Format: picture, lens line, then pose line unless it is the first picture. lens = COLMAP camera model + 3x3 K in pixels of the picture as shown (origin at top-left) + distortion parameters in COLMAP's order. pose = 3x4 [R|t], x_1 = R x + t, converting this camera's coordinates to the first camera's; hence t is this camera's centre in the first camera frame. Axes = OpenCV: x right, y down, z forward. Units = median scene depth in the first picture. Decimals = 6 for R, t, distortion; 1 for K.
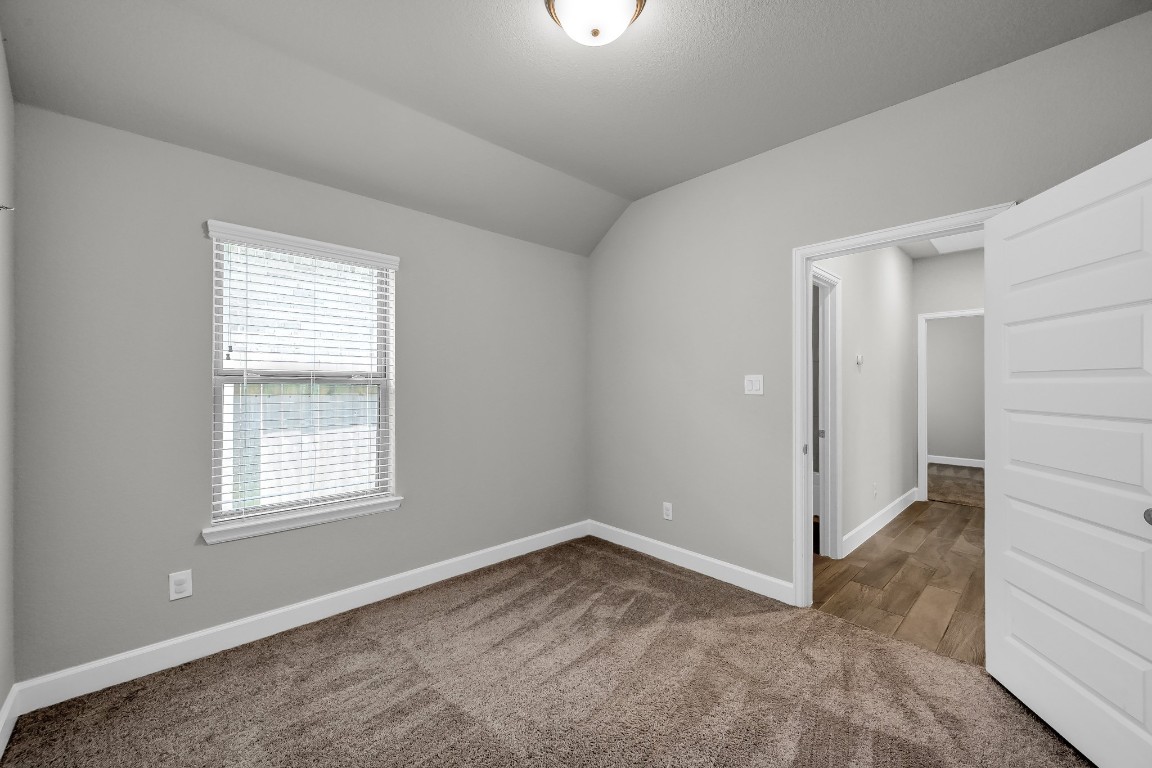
lens RADIAL K [[456.4, 0, 576.6], [0, 456.4, 381.1], [0, 0, 1]] dist [0.001916, 0.001237]
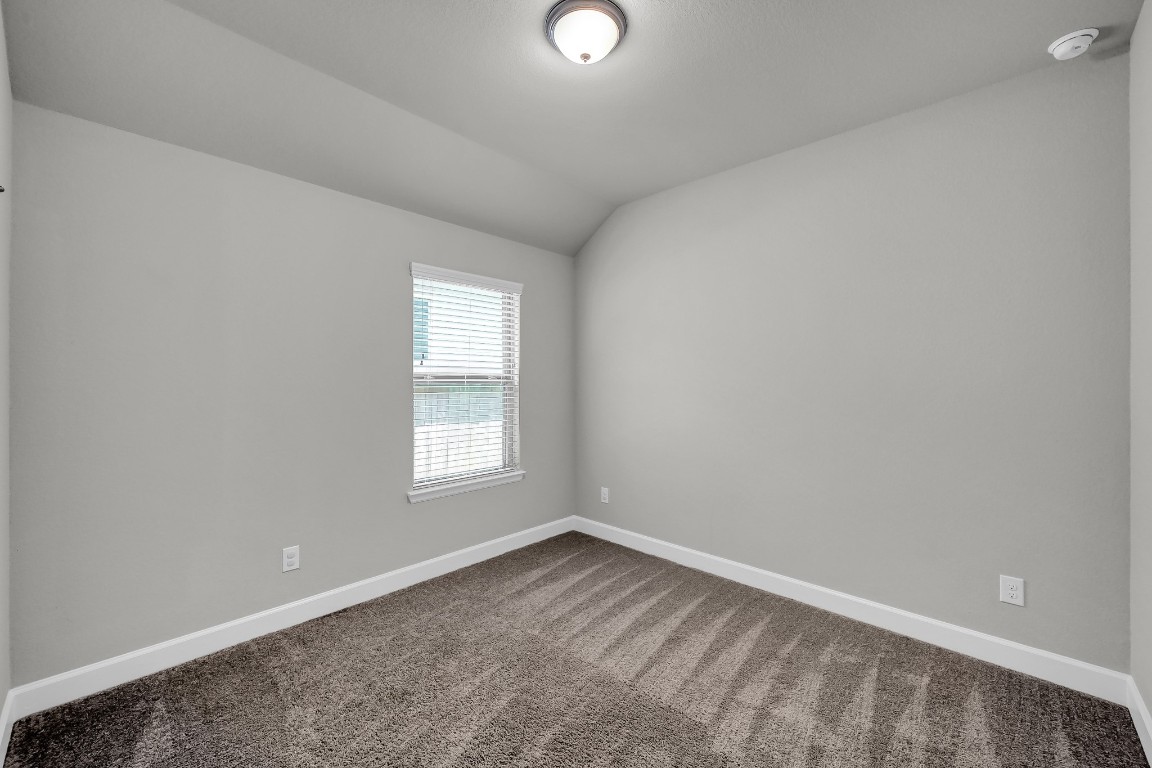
lens RADIAL K [[456.4, 0, 578.2], [0, 456.4, 387.0], [0, 0, 1]] dist [0.001916, 0.001237]
pose [[0.998512, -0.008563, 0.053851, -0.270811], [0.007670, 0.999830, 0.016771, -0.003149], [-0.053986, -0.016333, 0.998408, -0.257855]]
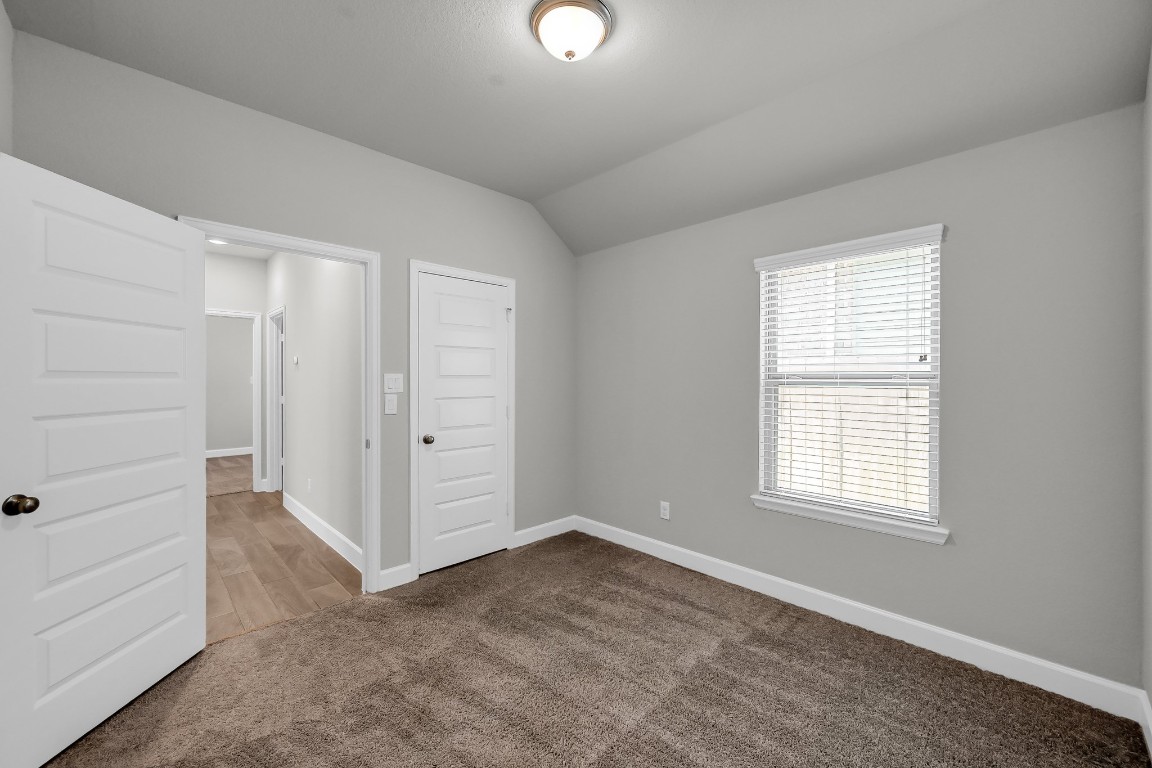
lens RADIAL K [[456.4, 0, 576.3], [0, 456.4, 387.0], [0, 0, 1]] dist [0.001916, 0.001237]
pose [[0.011084, 0.007934, -0.999907, 0.348461], [-0.000651, 0.999968, 0.007927, 0.002212], [0.999938, 0.000563, 0.011089, 0.329761]]
